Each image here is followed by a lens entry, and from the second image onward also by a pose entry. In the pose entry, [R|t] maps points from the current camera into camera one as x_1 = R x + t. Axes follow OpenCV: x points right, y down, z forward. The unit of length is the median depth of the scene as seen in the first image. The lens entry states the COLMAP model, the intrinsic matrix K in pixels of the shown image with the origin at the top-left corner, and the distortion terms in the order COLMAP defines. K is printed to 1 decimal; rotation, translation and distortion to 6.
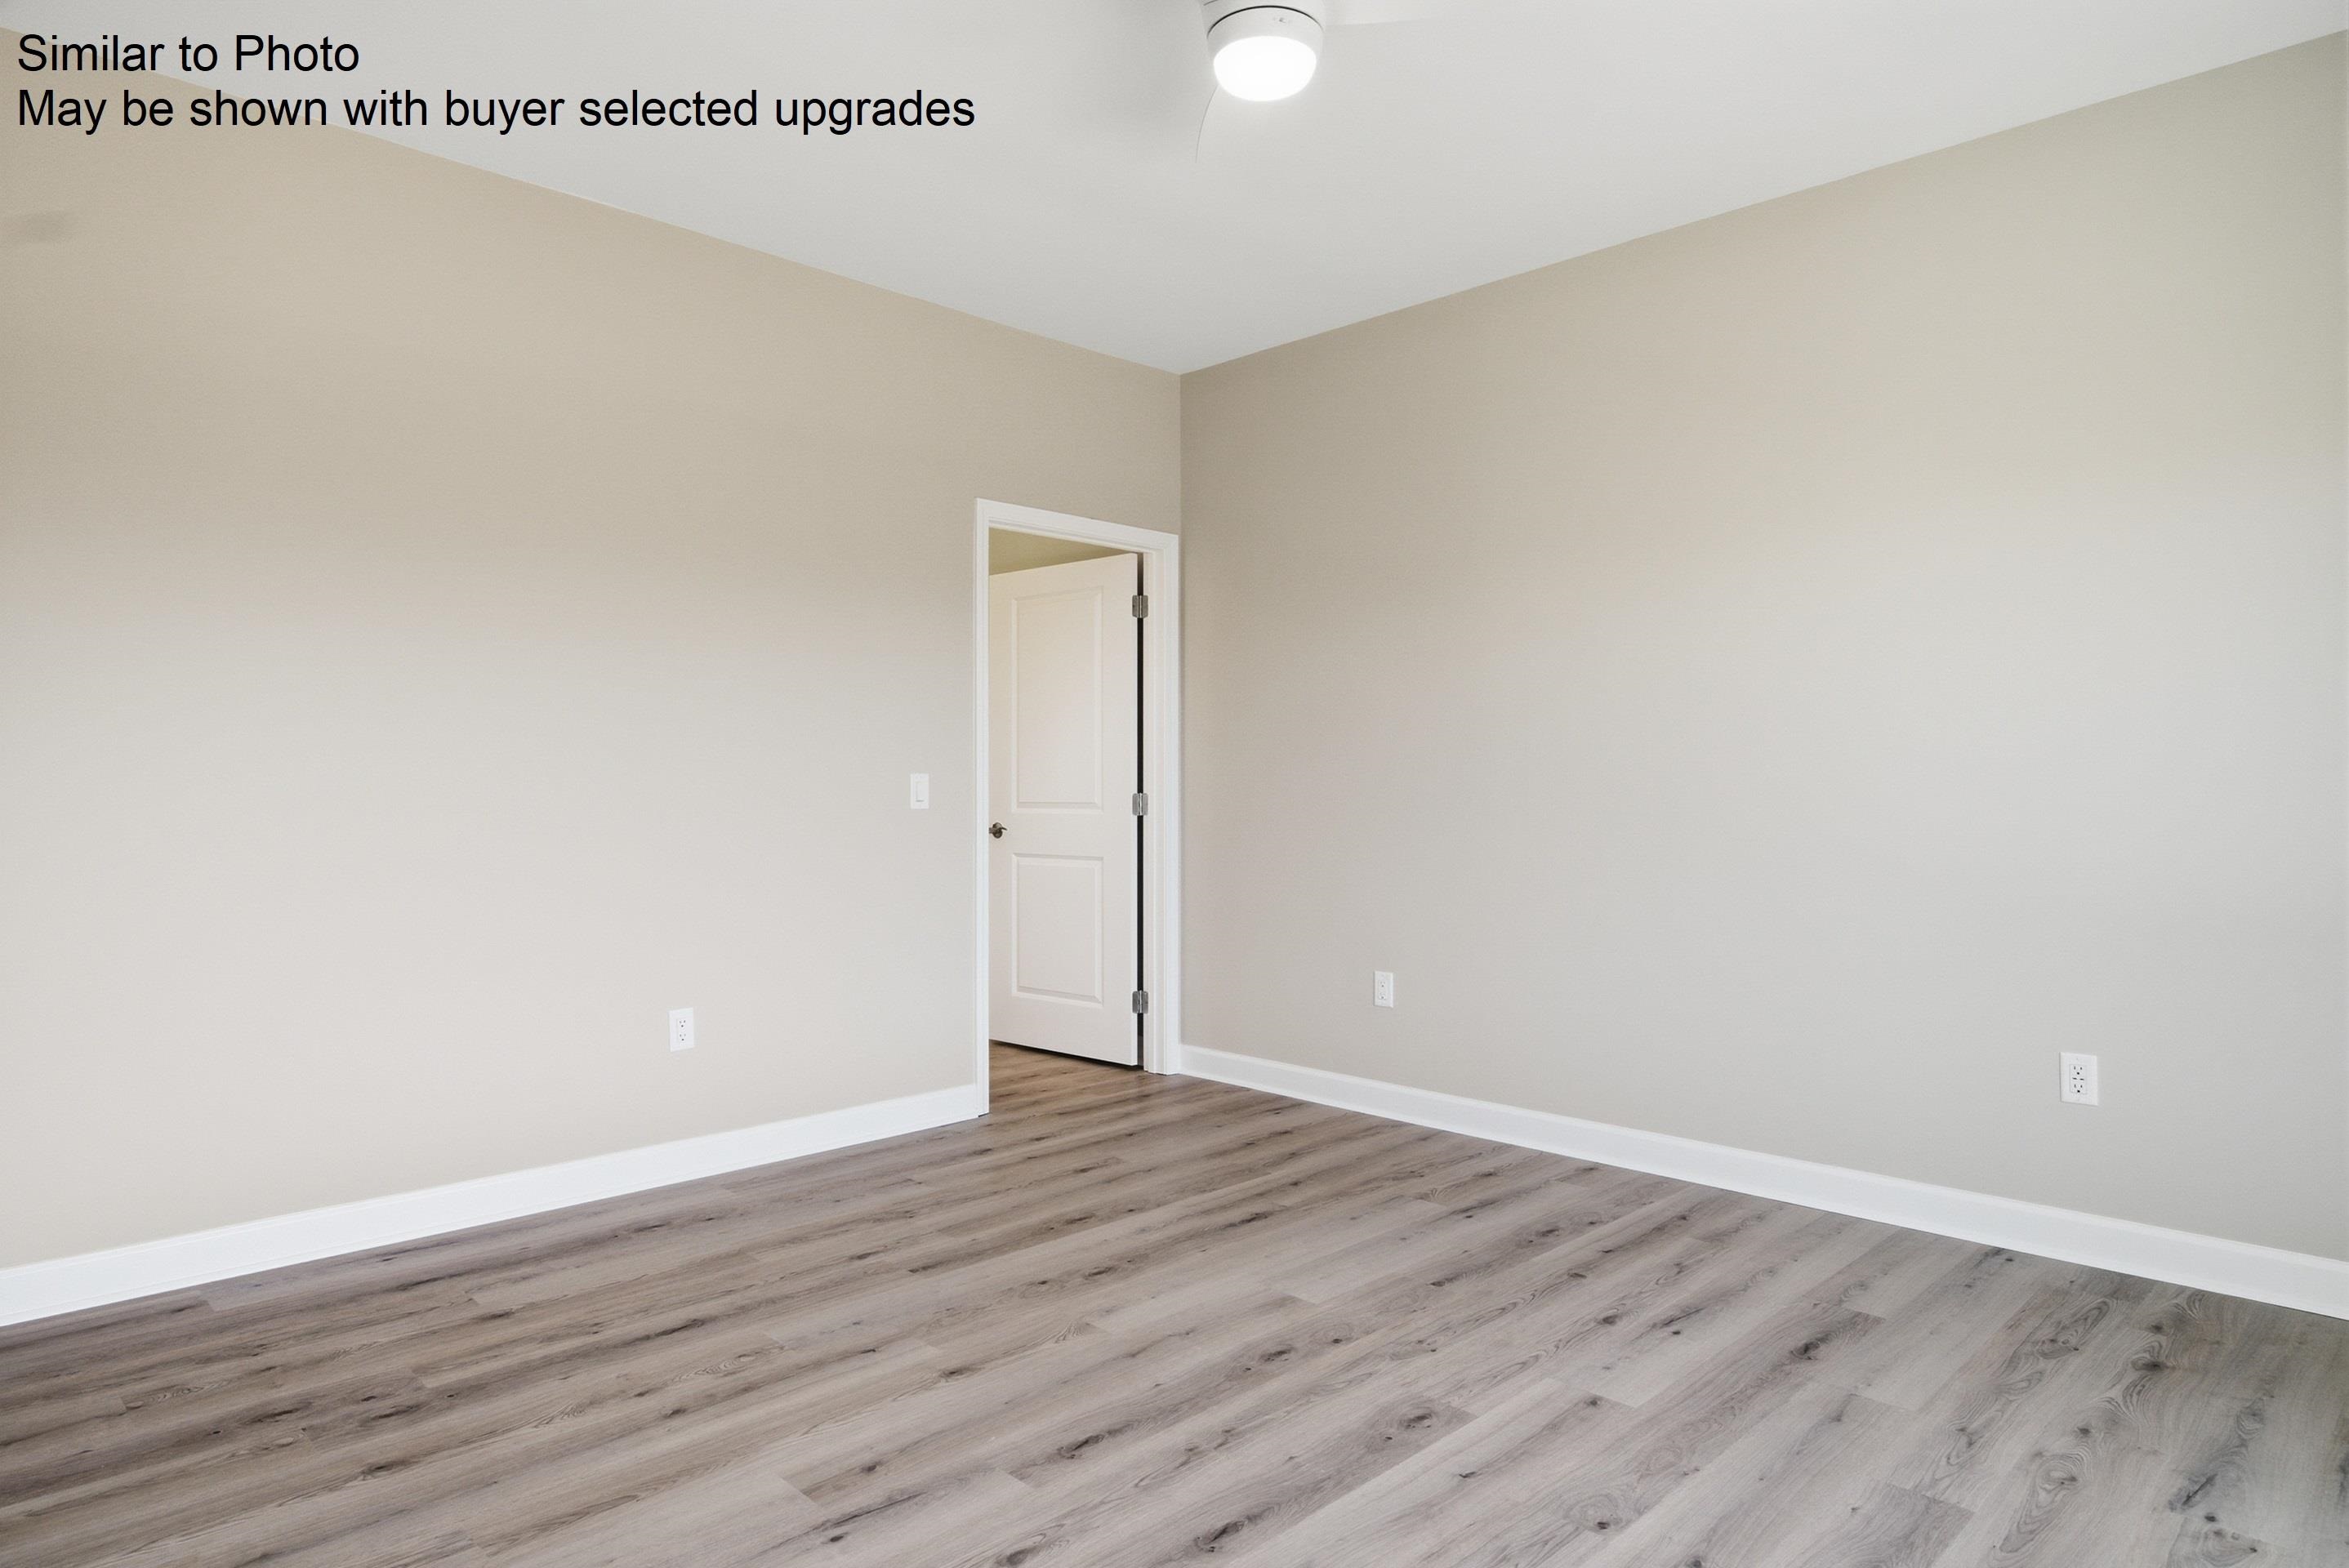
lens RADIAL K [[1366.5, 0, 1151.9], [0, 1366.5, 779.8], [0, 0, 1]] dist [-0.002182, -0.002204]
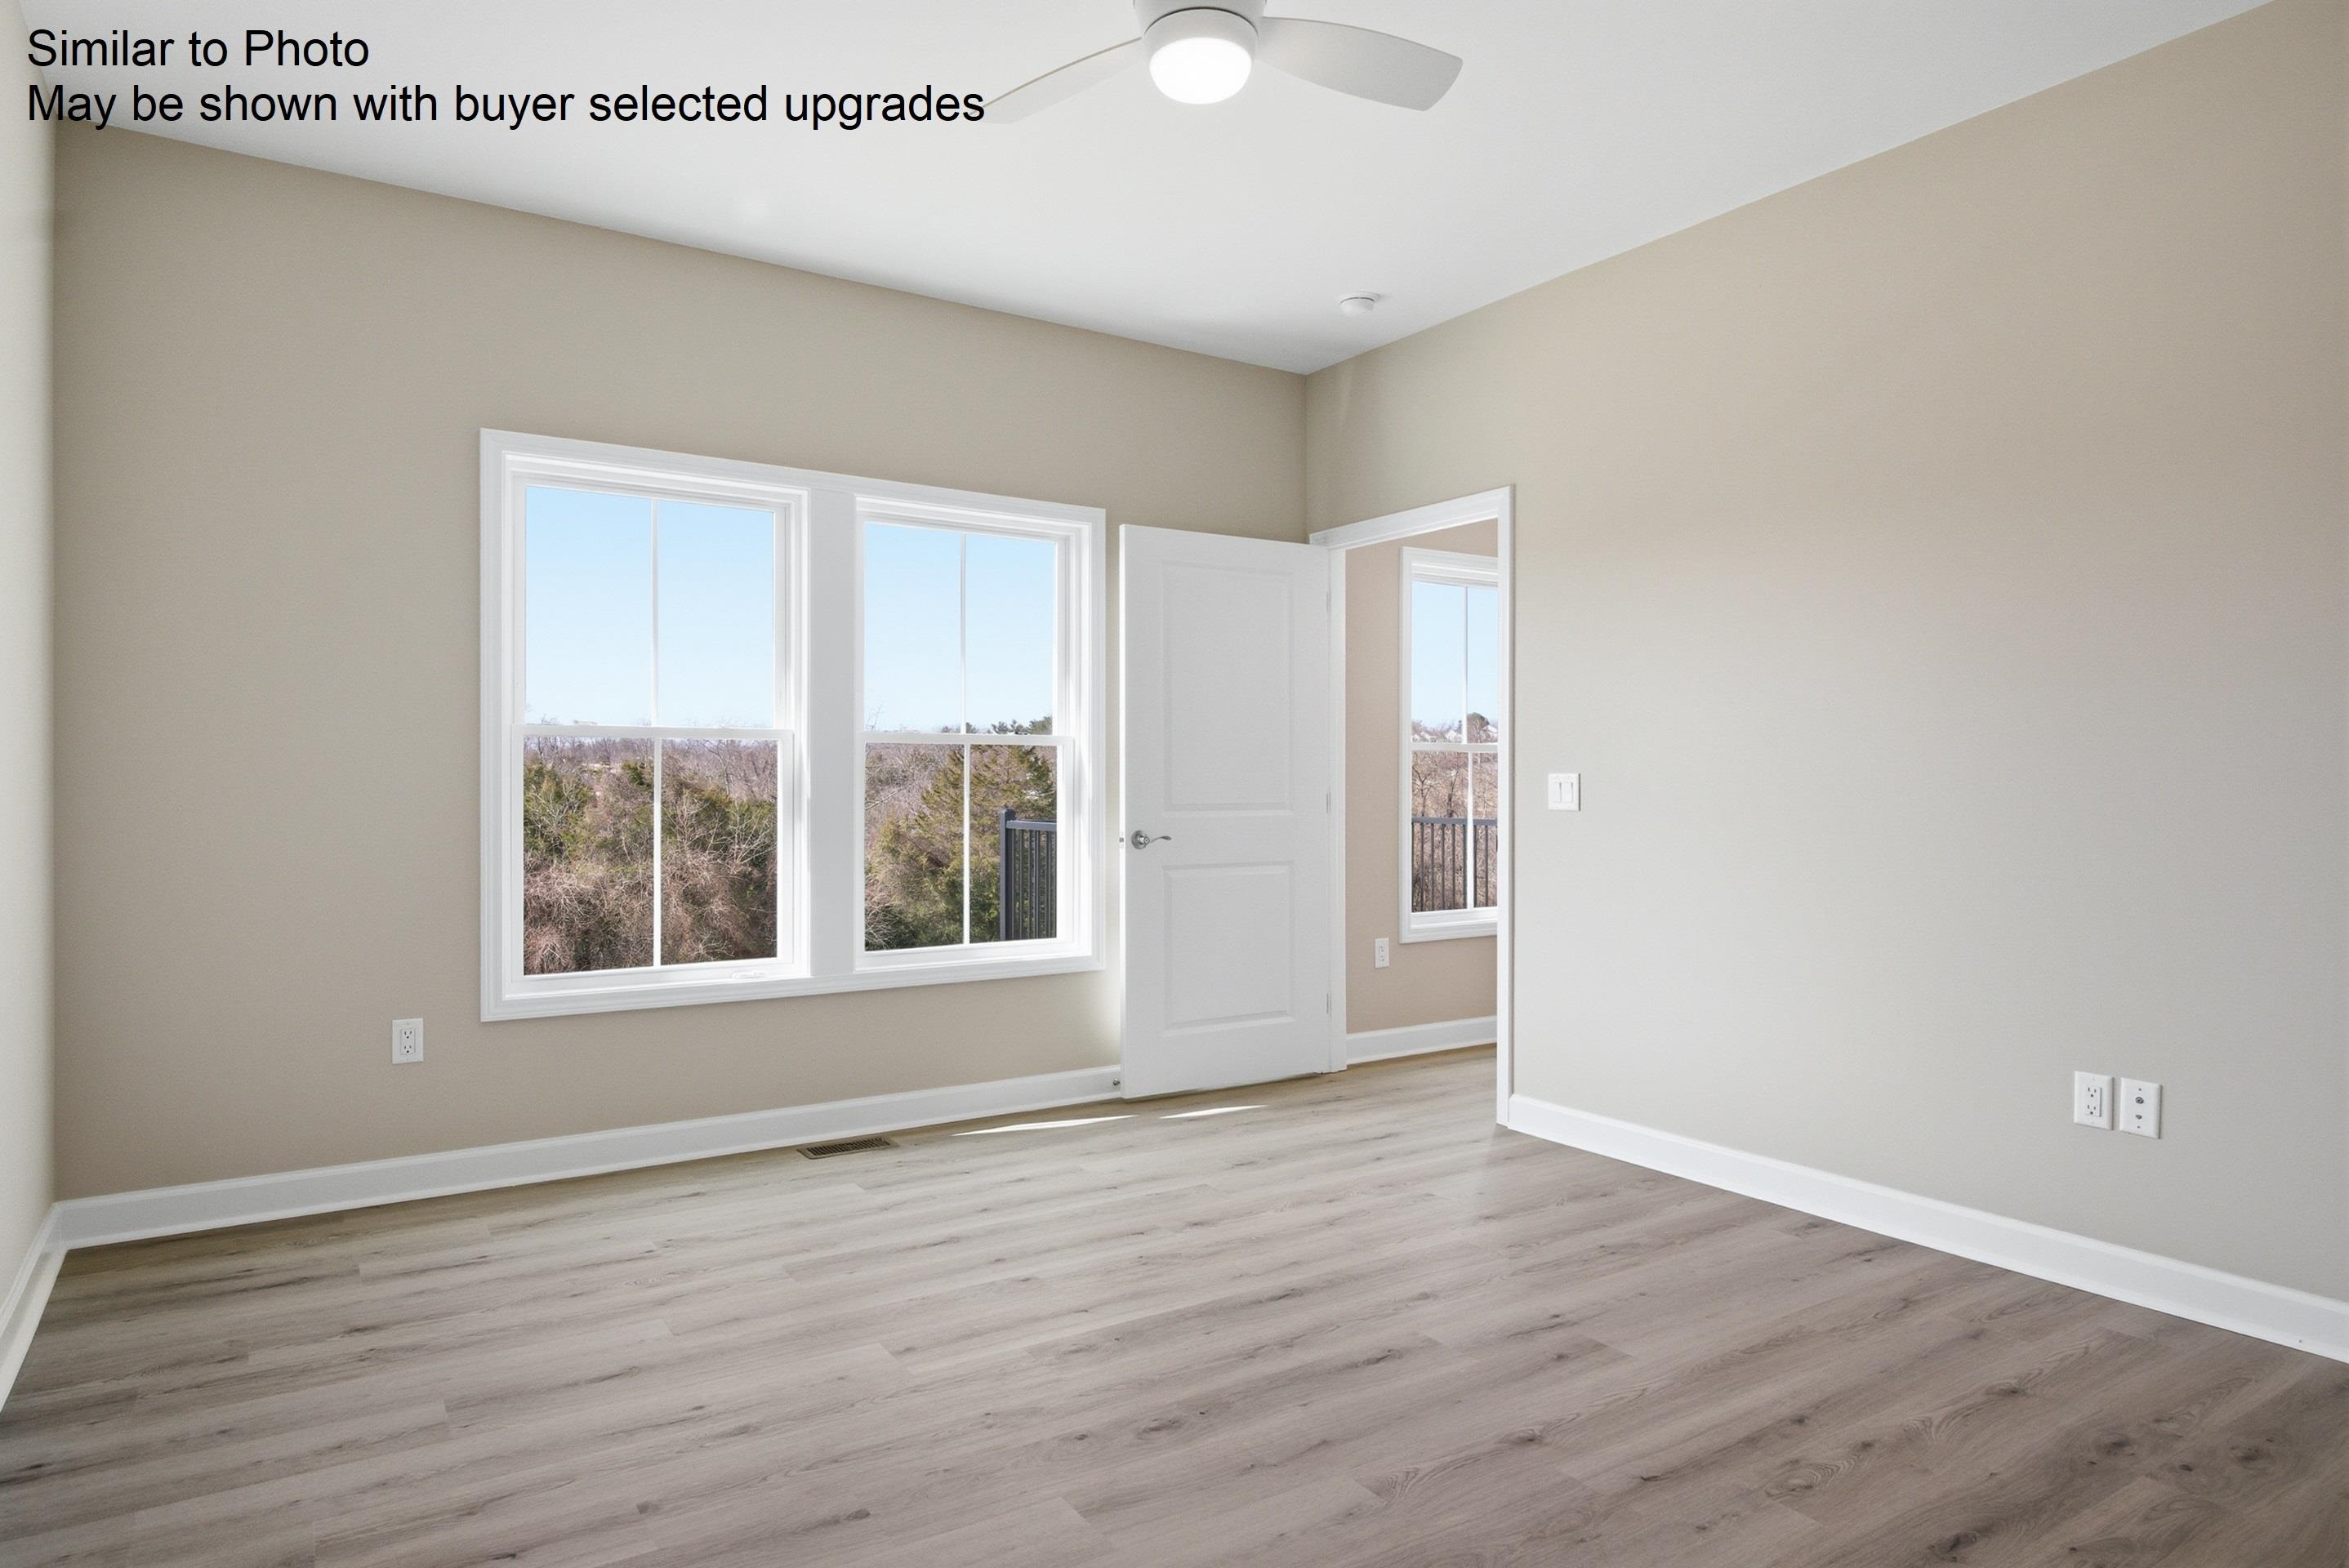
lens RADIAL K [[1366.5, 0, 1151.9], [0, 1366.5, 779.8], [0, 0, 1]] dist [-0.002182, -0.002204]
pose [[-0.979140, -0.000834, 0.203186, -0.086768], [-0.001493, 0.999994, -0.003093, 0.004190], [-0.203183, -0.003332, -0.979135, 1.984001]]
